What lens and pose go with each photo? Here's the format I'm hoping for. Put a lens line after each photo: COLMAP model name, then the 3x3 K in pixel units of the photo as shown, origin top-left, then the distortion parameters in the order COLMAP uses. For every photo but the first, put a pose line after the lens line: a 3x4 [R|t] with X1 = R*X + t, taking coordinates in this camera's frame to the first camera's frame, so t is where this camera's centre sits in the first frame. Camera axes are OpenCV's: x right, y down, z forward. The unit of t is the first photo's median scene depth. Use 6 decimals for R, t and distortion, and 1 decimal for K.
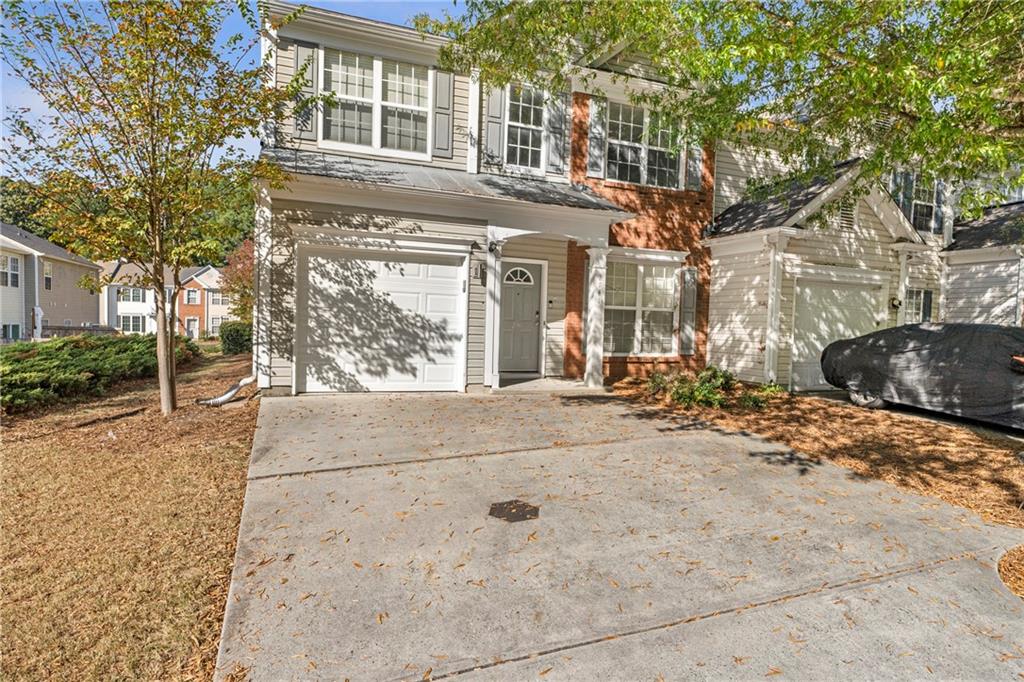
lens RADIAL K [[544.1, 0, 512.0], [0, 544.1, 341.0], [0, 0, 1]] dist [-0.000899, 0.000107]
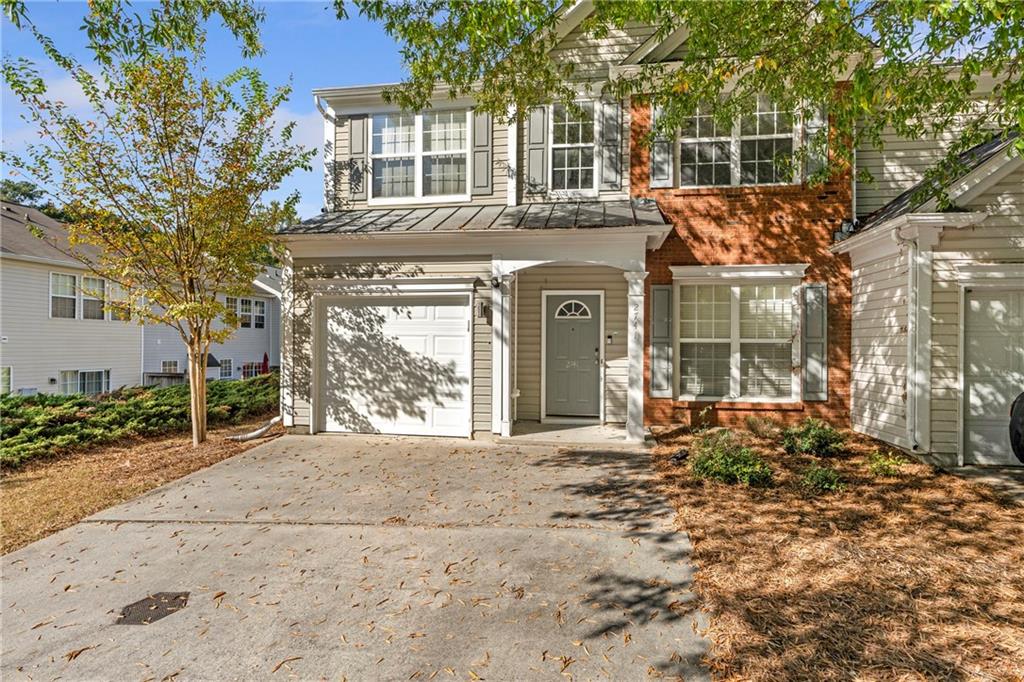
lens RADIAL K [[516.4, 0, 514.0], [0, 516.4, 340.7], [0, 0, 1]] dist [-0.001775, -0.000110]
pose [[0.877014, -0.029846, -0.479537, 0.380338], [0.004610, 0.998545, -0.053719, -0.024906], [0.480443, 0.044902, 0.875876, 0.231672]]
